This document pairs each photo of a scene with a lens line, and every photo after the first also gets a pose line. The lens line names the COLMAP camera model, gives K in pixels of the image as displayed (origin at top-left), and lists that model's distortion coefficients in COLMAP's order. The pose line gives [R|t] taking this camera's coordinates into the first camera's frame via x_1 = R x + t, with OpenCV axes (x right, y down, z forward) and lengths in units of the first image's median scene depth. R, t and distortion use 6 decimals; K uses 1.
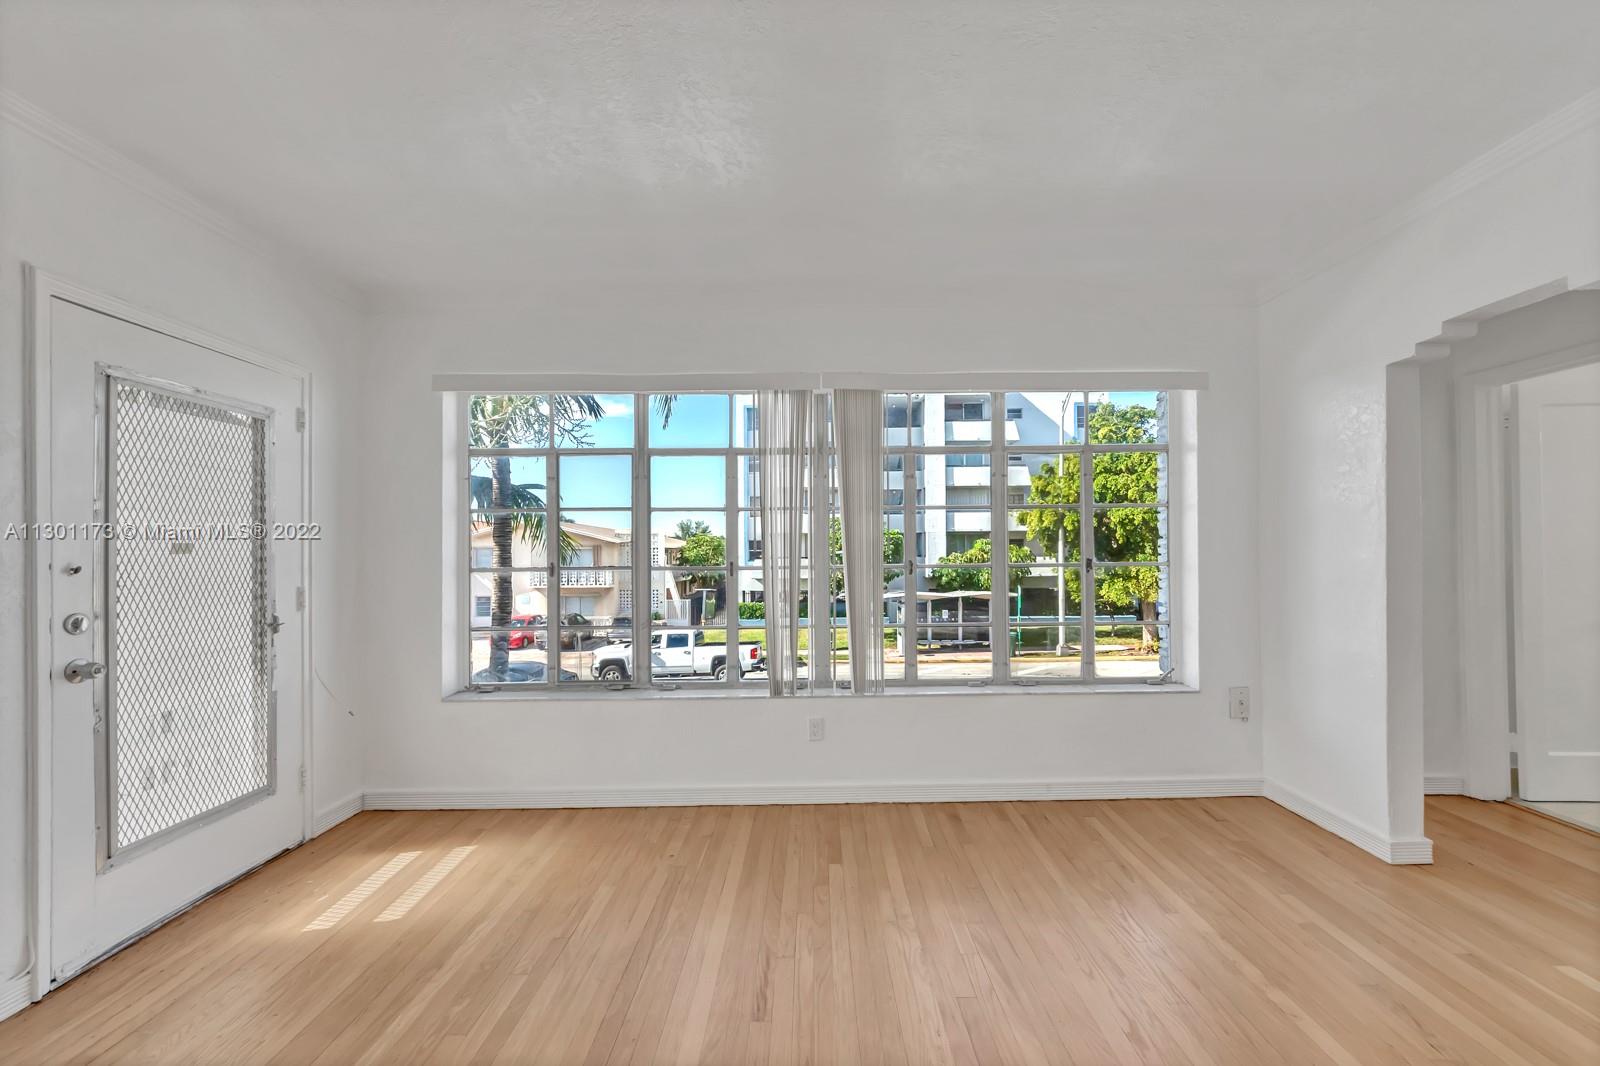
lens RADIAL K [[618.6, 0, 827.5], [0, 618.6, 553.7], [0, 0, 1]] dist [0.006737, -0.002430]
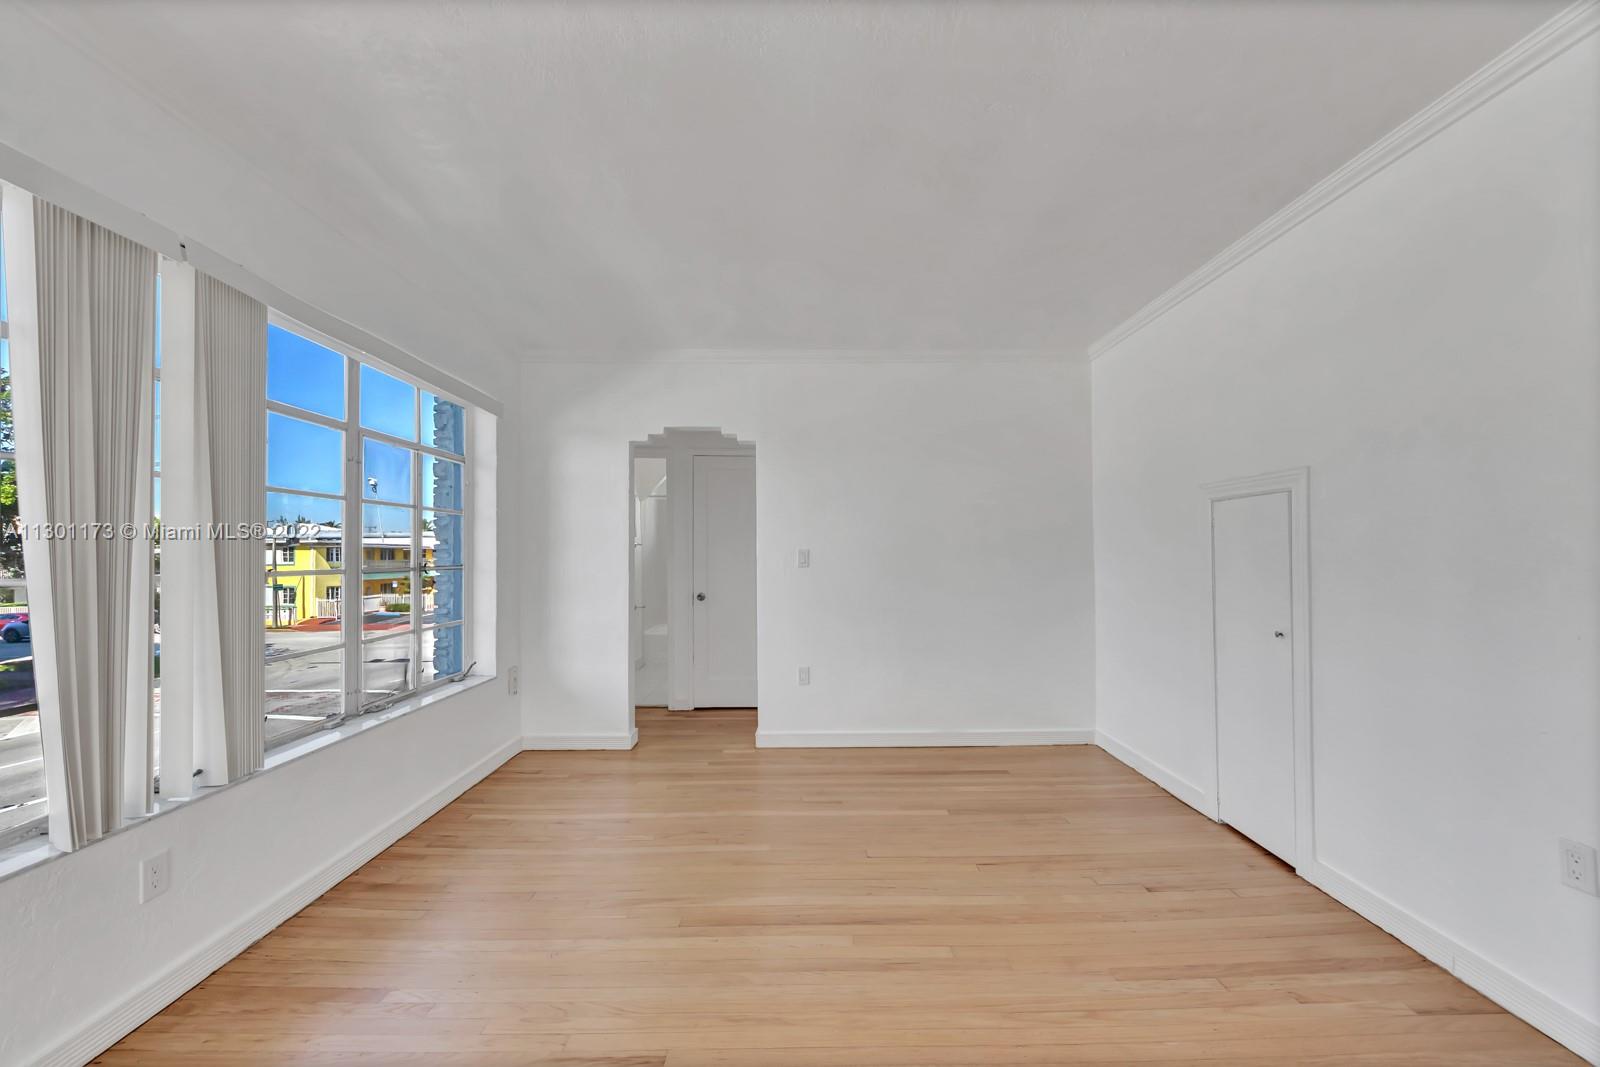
lens RADIAL K [[618.6, 0, 799.9], [0, 618.6, 551.9], [0, 0, 1]] dist [0.006737, -0.002430]
pose [[0.025355, 0.015330, 0.999561, -0.599079], [0.008771, 0.999841, -0.015556, 0.015065], [-0.999640, 0.009162, 0.025216, 0.448529]]
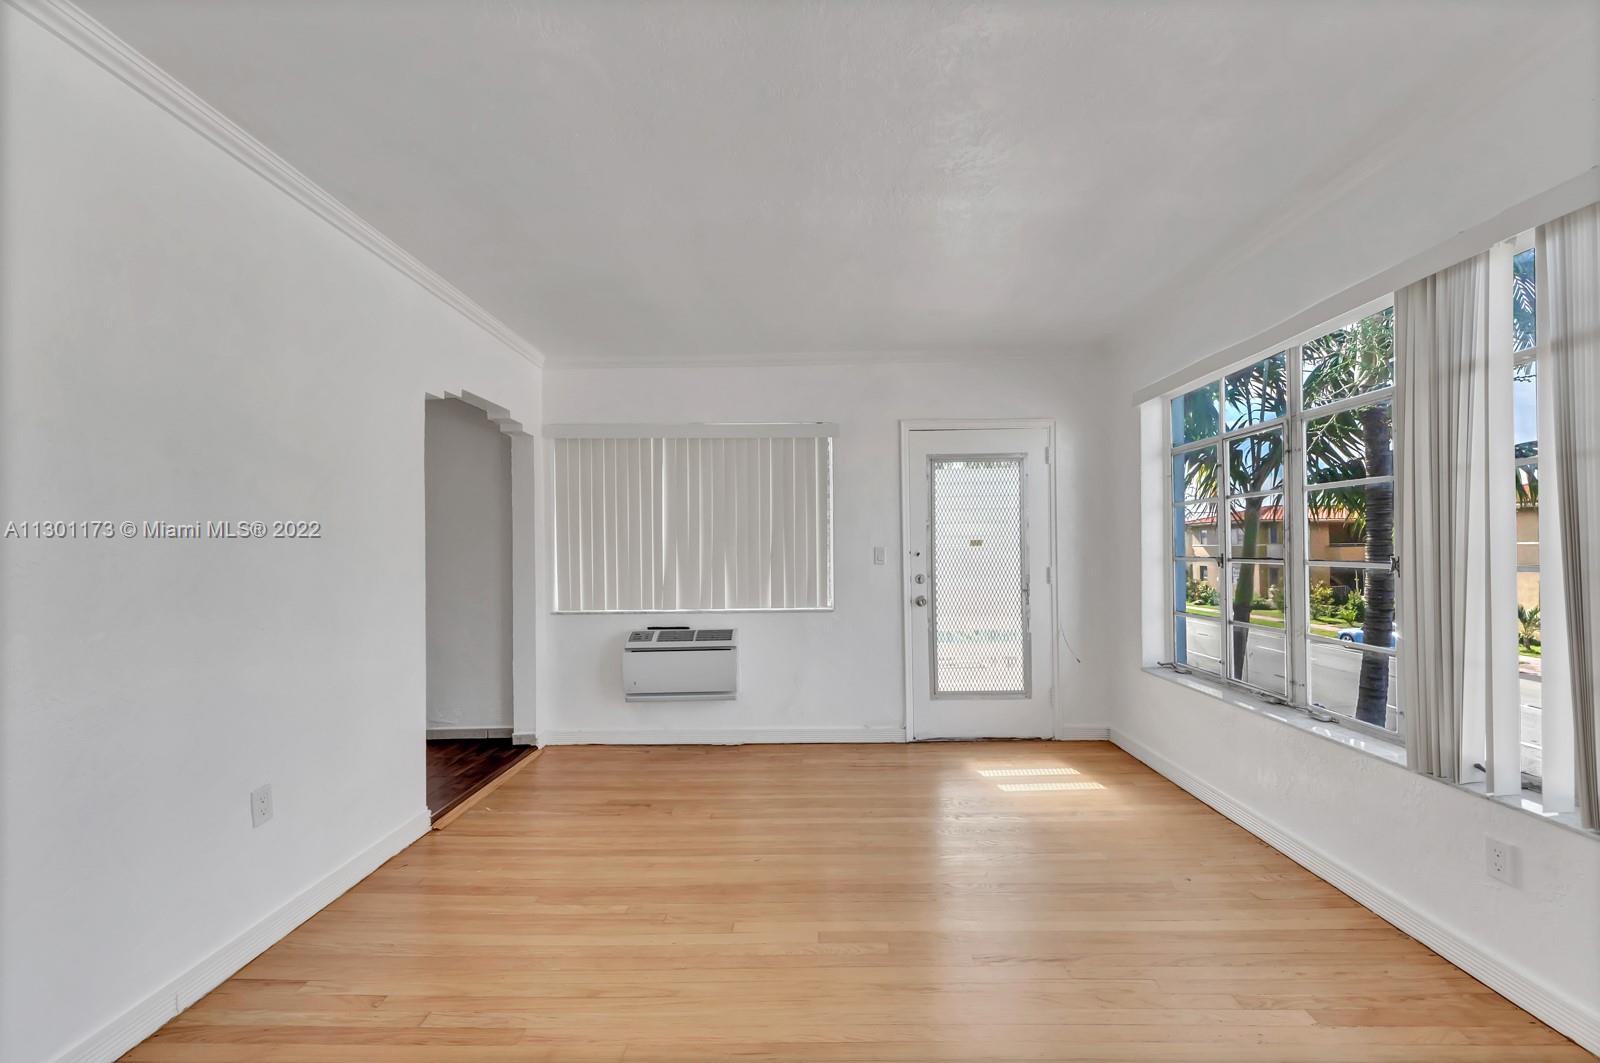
lens RADIAL K [[618.6, 0, 818.7], [0, 618.6, 547.2], [0, 0, 1]] dist [0.006737, -0.002430]
pose [[-0.015390, 0.001622, -0.999880, 0.592364], [0.015667, 0.999876, 0.001381, -0.003478], [0.999759, -0.015644, -0.015414, 0.437024]]
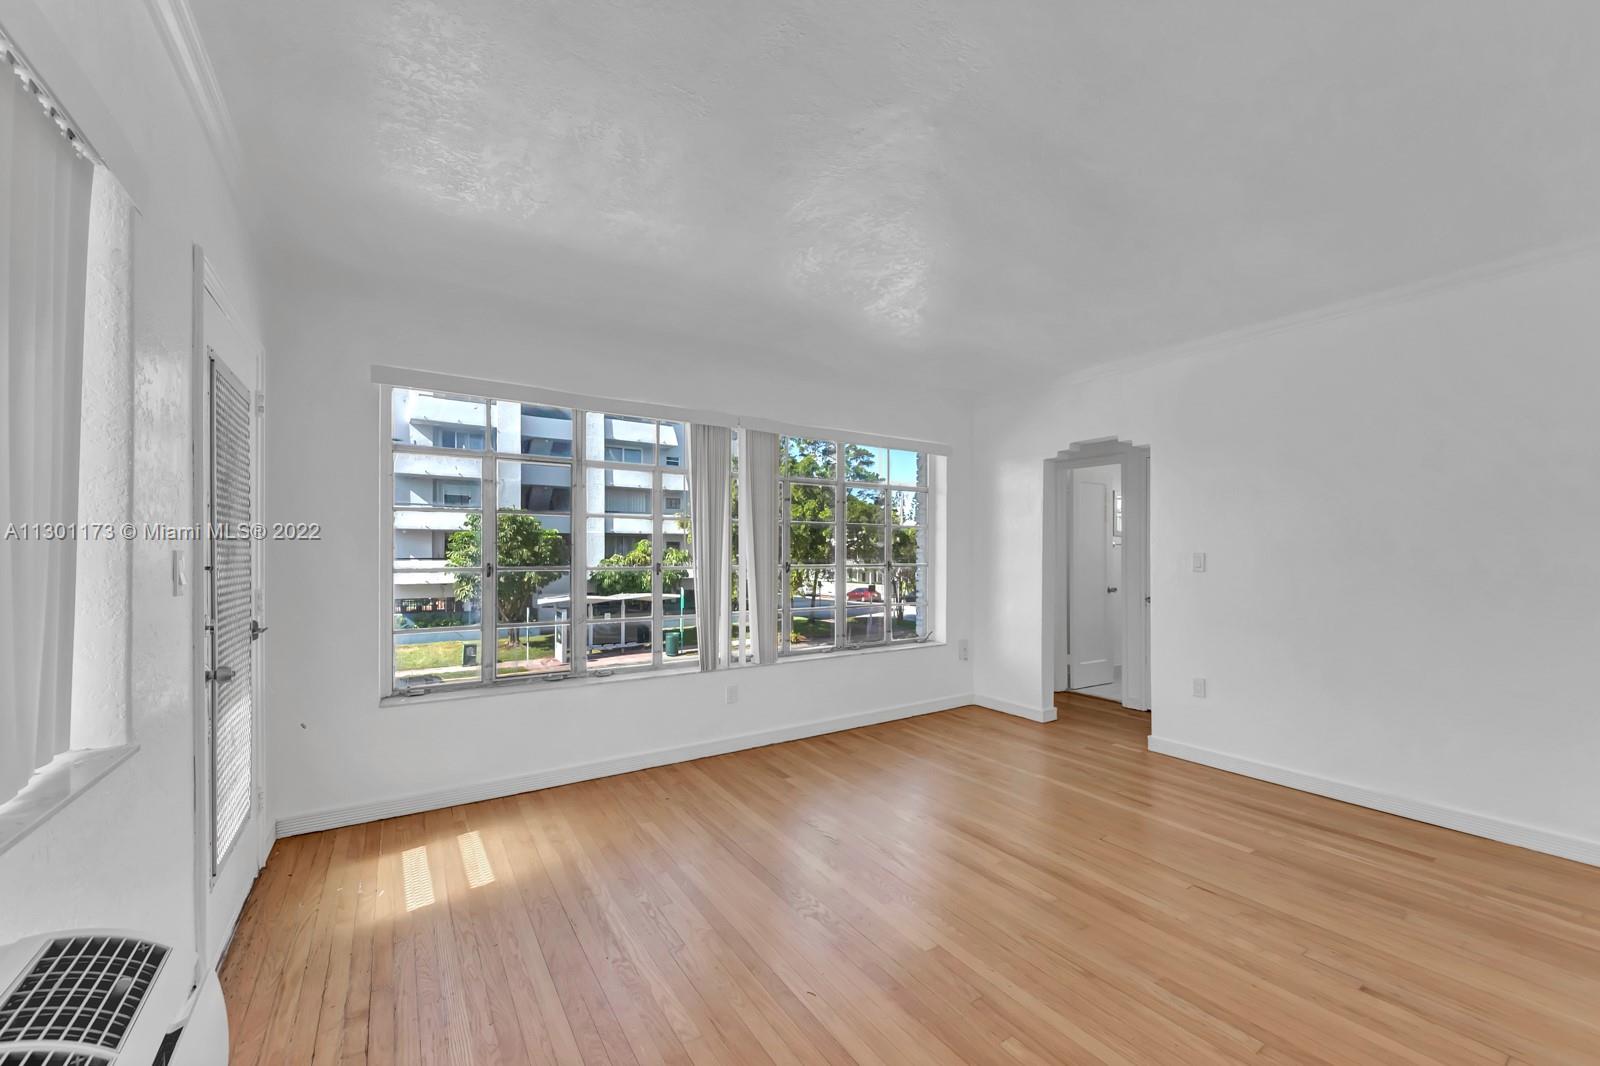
lens RADIAL K [[618.6, 0, 821.8], [0, 618.6, 561.0], [0, 0, 1]] dist [0.006737, -0.002430]
pose [[0.840014, 0.003850, 0.542550, -0.602376], [-0.007931, 0.999955, 0.005184, 0.000407], [-0.542506, -0.008658, 0.840007, -0.190393]]
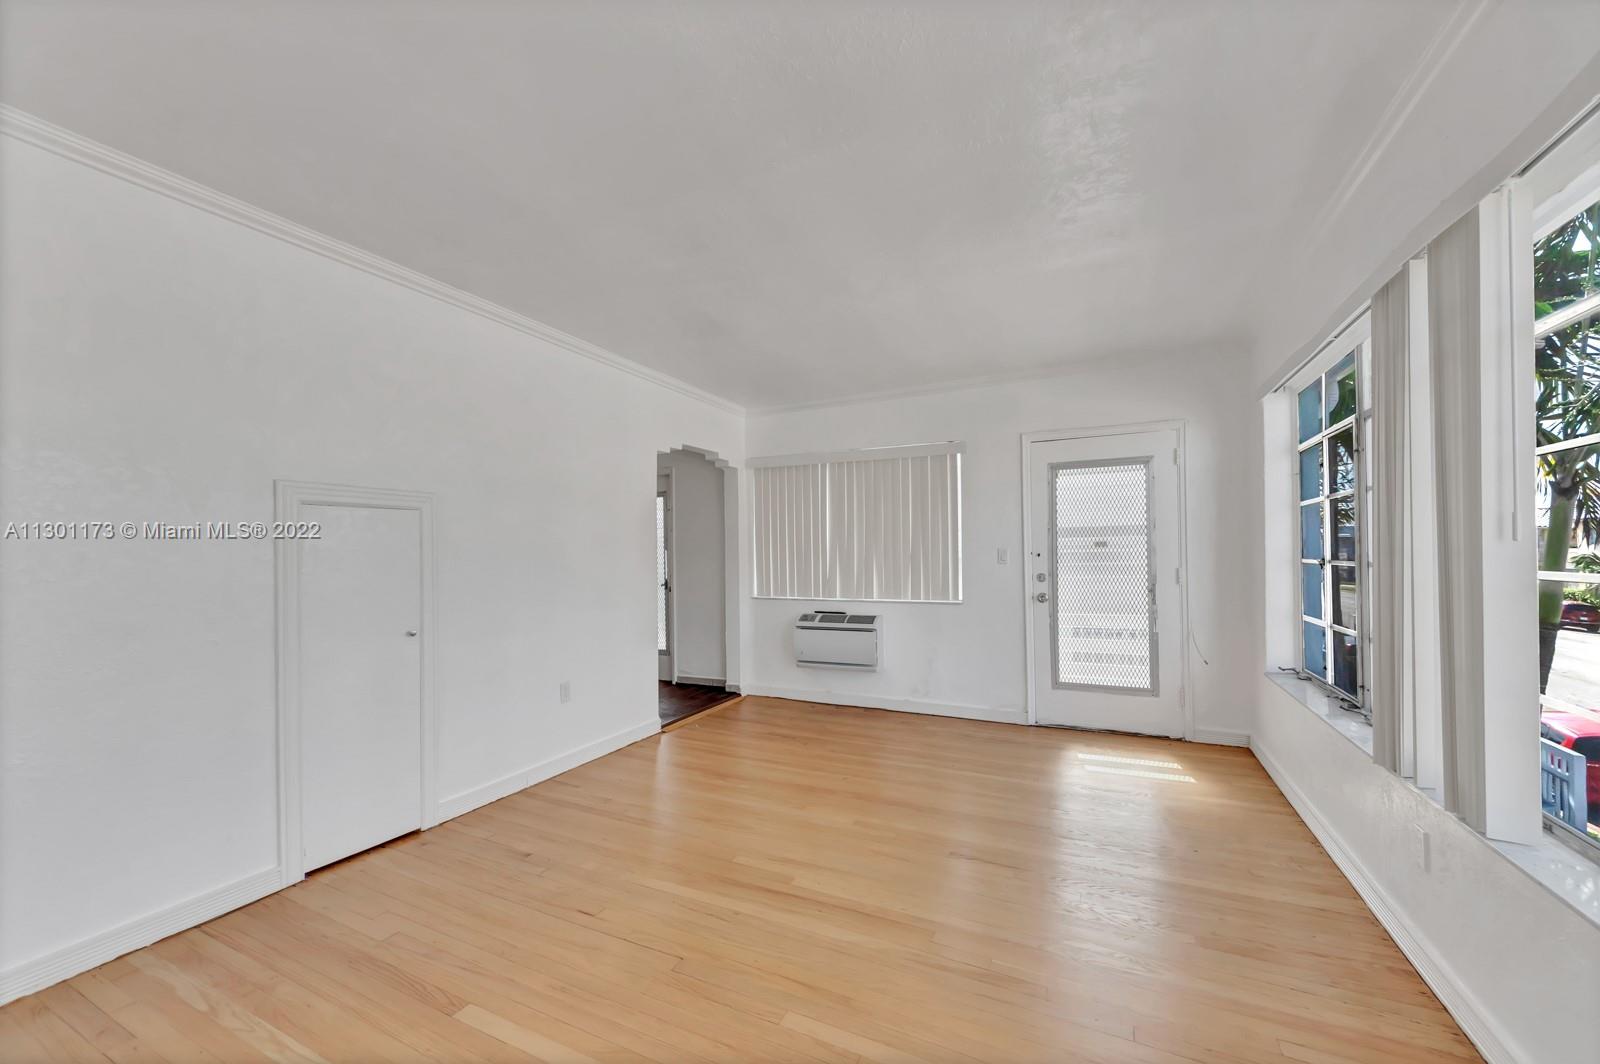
lens RADIAL K [[618.6, 0, 810.9], [0, 618.6, 557.8], [0, 0, 1]] dist [0.006737, -0.002430]
pose [[-0.444253, 0.017730, -0.895726, 0.808081], [0.019093, 0.999764, 0.010320, -0.001682], [0.895698, -0.012517, -0.444487, 0.803773]]
